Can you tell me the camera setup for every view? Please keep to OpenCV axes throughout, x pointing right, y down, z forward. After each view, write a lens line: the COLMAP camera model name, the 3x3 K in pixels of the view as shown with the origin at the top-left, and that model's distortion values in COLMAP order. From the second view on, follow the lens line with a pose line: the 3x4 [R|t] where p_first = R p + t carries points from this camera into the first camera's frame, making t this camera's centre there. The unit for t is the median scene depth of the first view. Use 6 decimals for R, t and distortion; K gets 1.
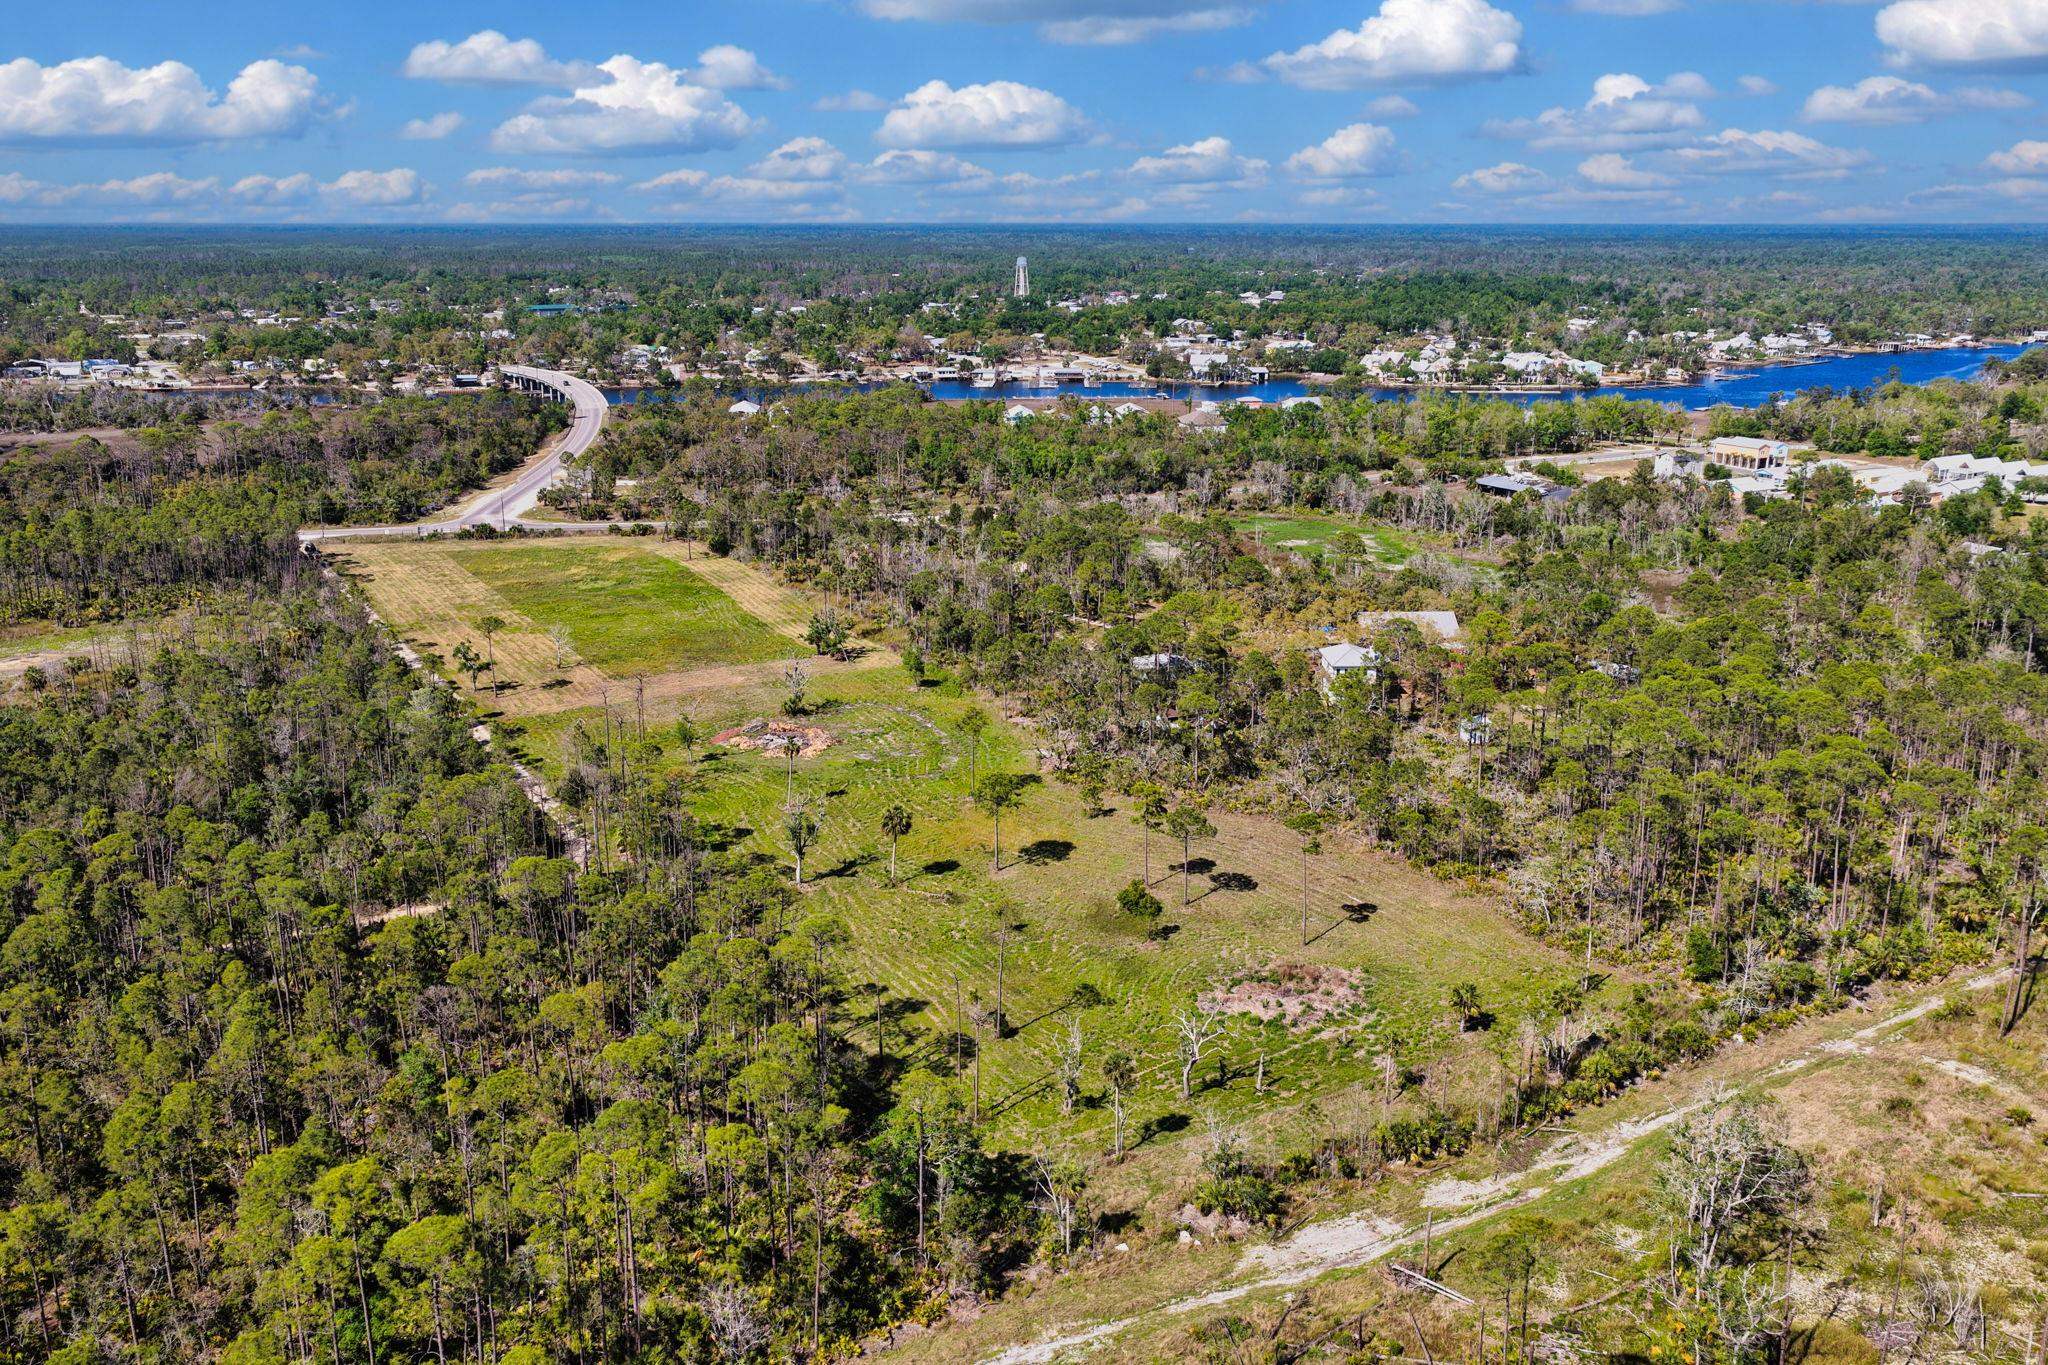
lens RADIAL K [[1725.2, 0, 1024.0], [0, 1725.2, 682.5], [0, 0, 1]] dist [-0.003812, 0.017298]
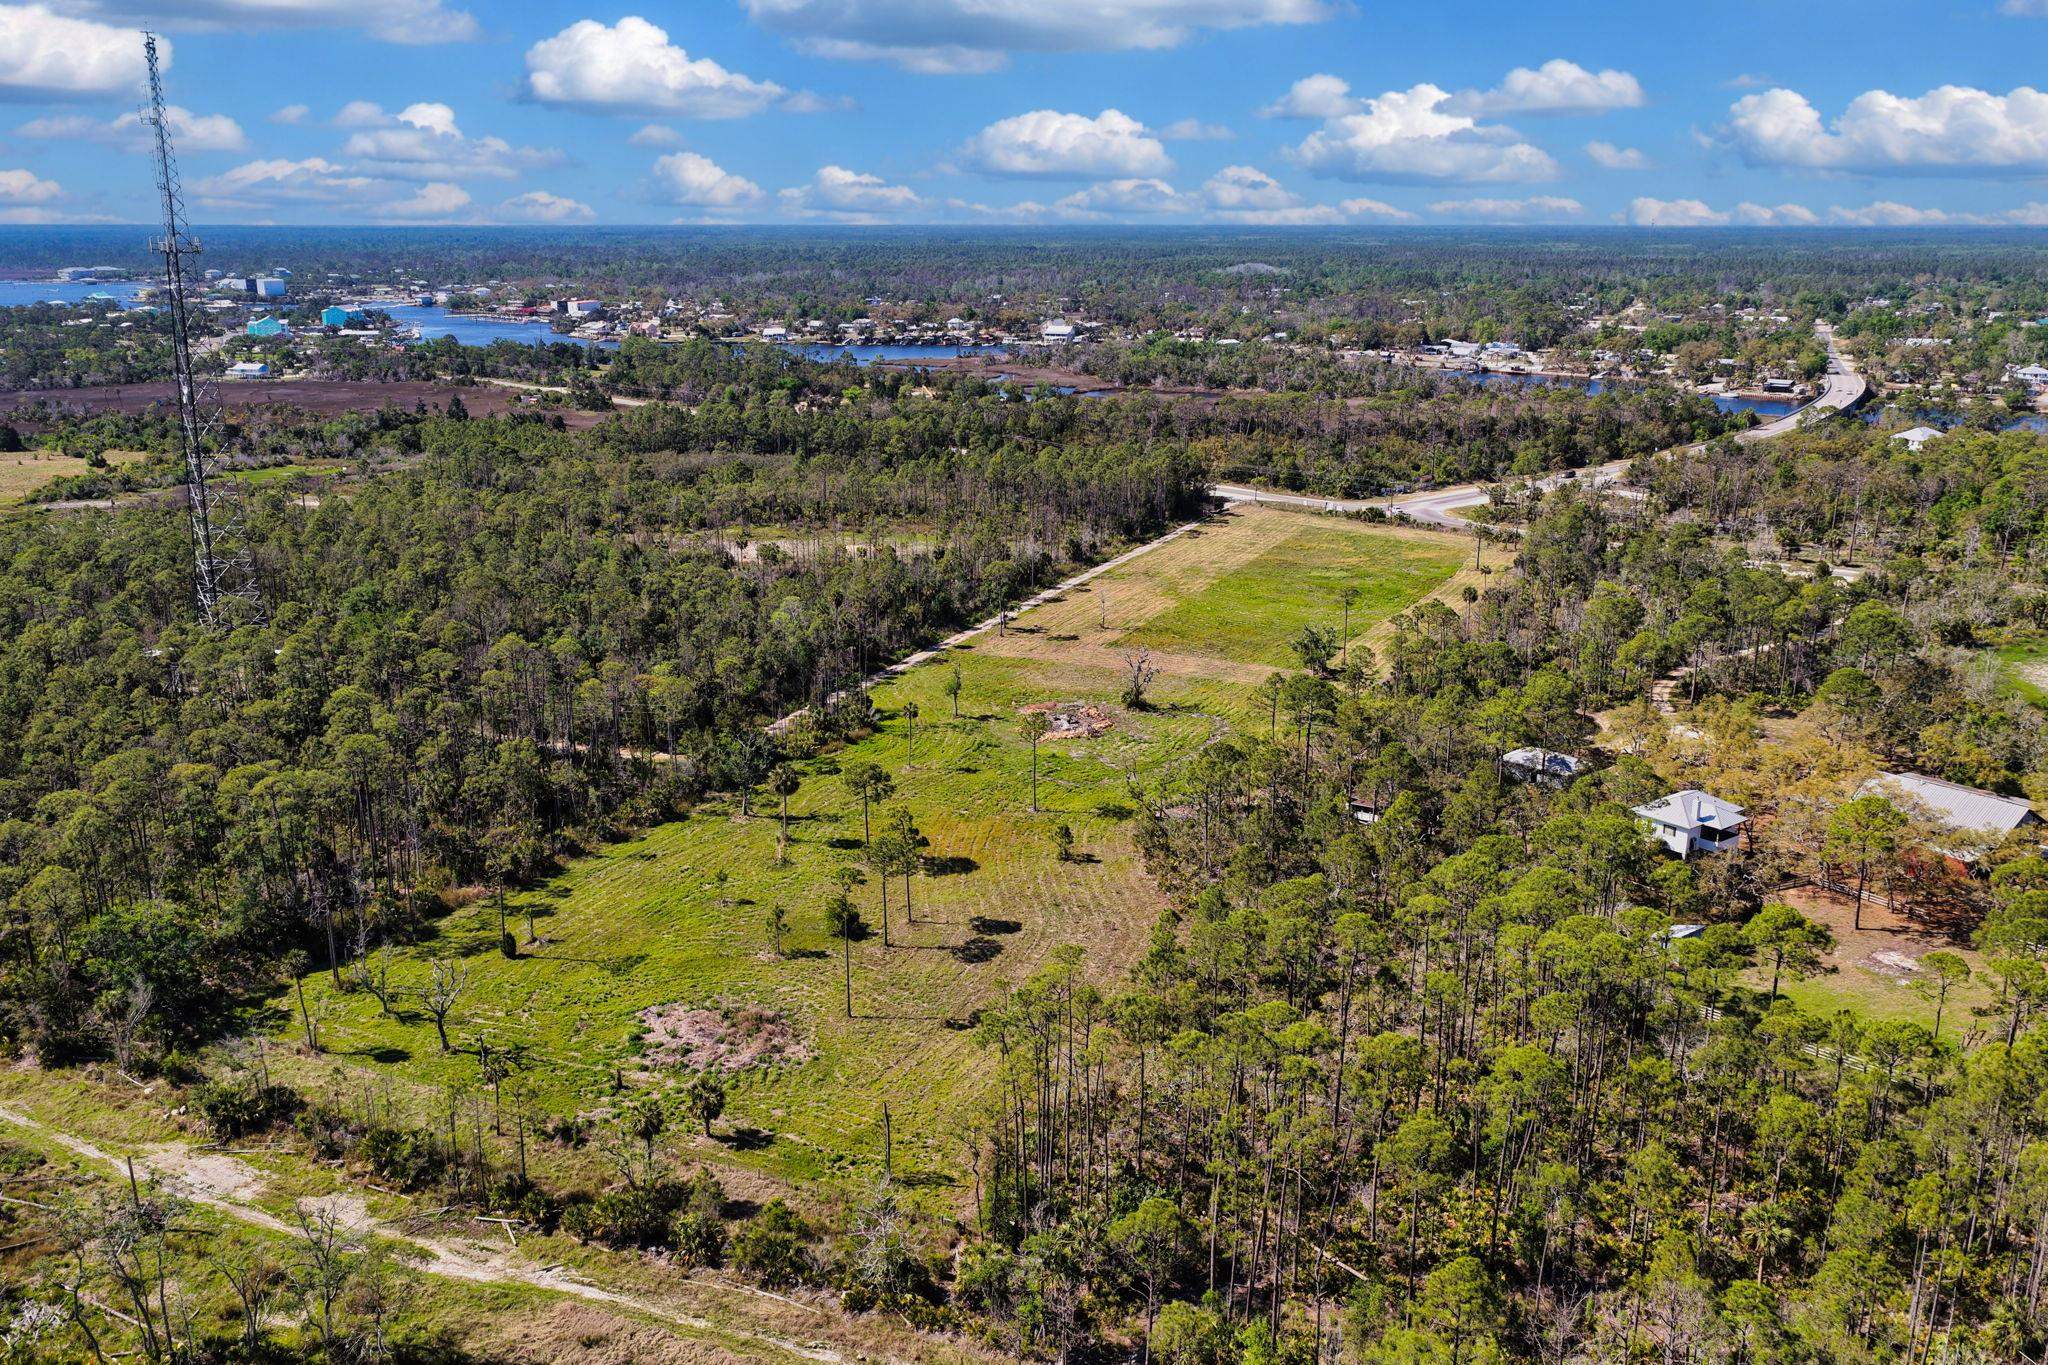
lens RADIAL K [[1749.6, 0, 1021.6], [0, 1749.6, 609.2], [0, 0, 1]] dist [-0.003514, 0.005056]
pose [[0.577732, 0.178235, -0.796529, 0.351281], [-0.213656, 0.974864, 0.063173, -0.048612], [0.787767, 0.133686, 0.601291, 0.205154]]
